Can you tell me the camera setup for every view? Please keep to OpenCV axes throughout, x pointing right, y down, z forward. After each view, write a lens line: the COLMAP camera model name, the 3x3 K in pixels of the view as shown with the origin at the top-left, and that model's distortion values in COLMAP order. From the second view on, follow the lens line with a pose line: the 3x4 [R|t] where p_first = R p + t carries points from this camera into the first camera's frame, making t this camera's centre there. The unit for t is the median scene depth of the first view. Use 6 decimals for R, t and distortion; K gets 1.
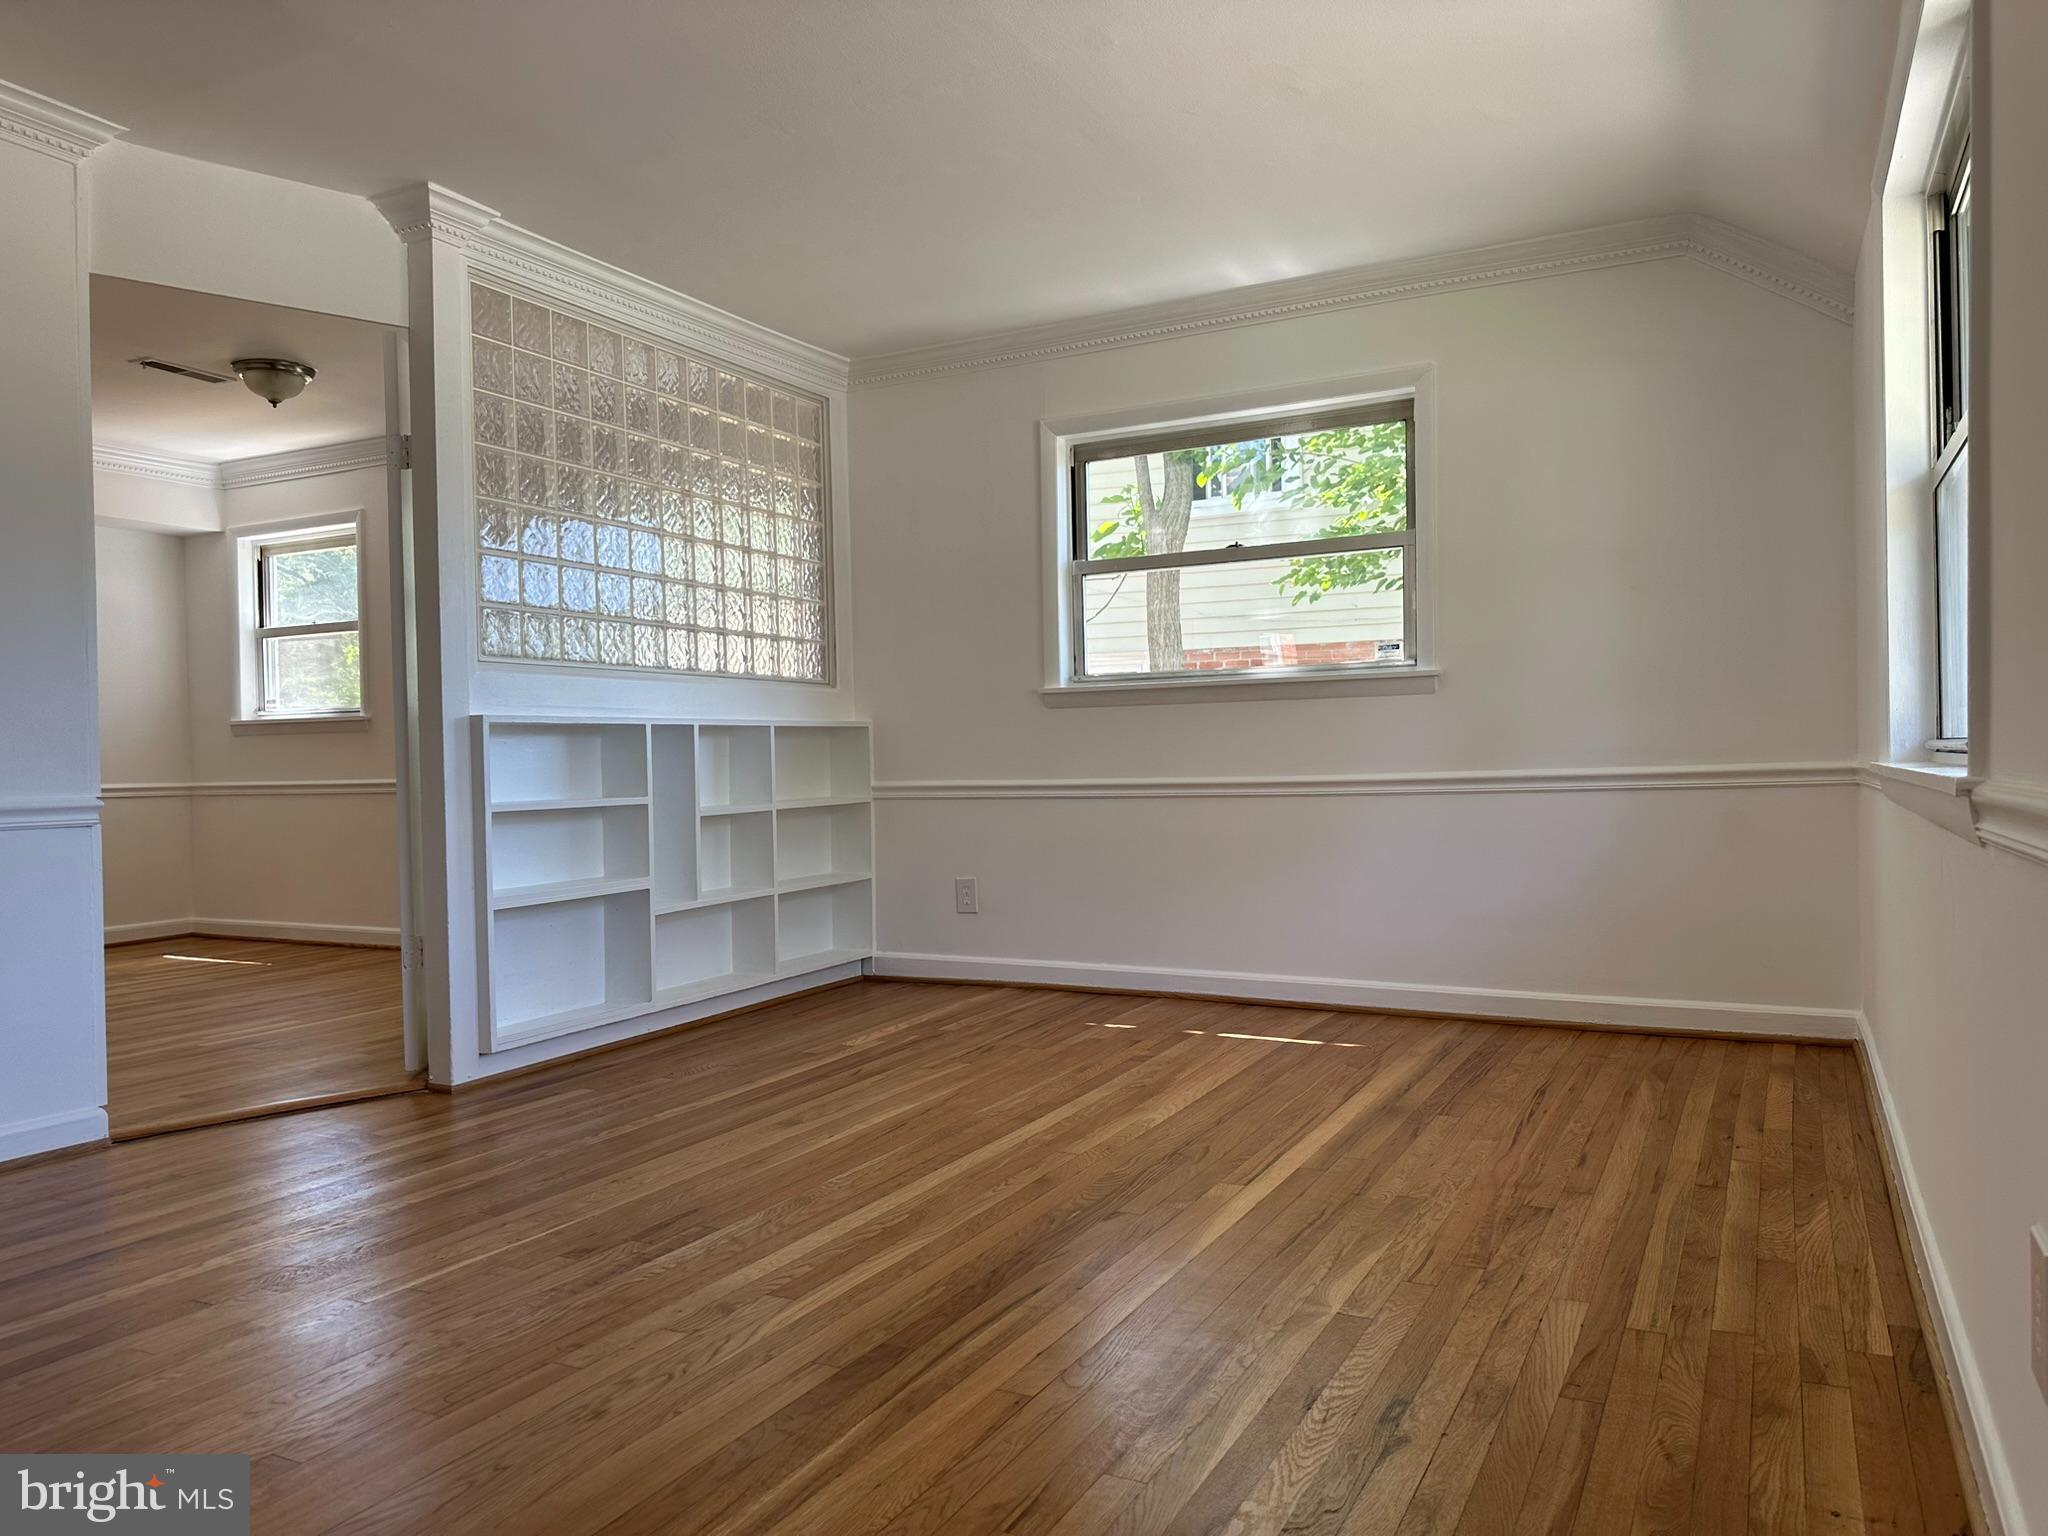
lens RADIAL K [[1458.1, 0, 1004.2], [0, 1458.1, 764.3], [0, 0, 1]] dist [0.047721, -0.032096]
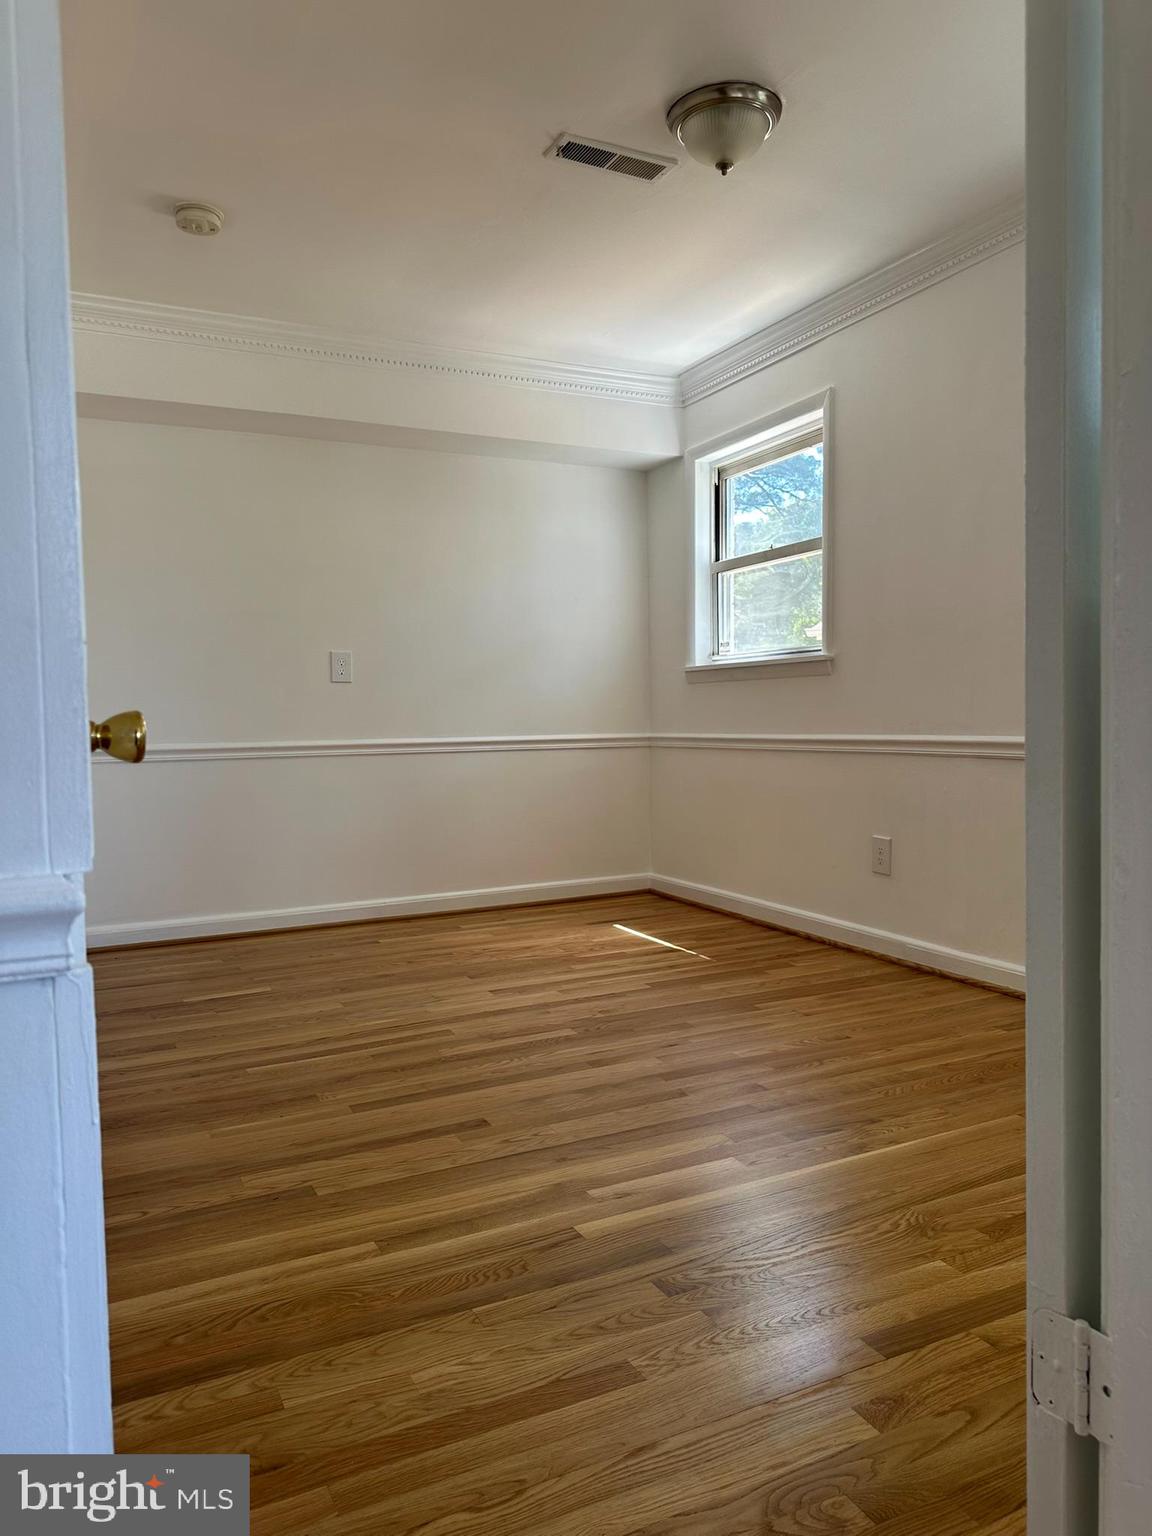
lens RADIAL K [[1093.6, 0, 560.0], [0, 1093.6, 764.7], [0, 0, 1]] dist [0.047721, -0.032096]
pose [[0.808705, 0.038265, -0.586969, -0.190149], [-0.006749, 0.998420, 0.055789, -0.006378], [0.588176, -0.041155, 0.807685, 0.409506]]
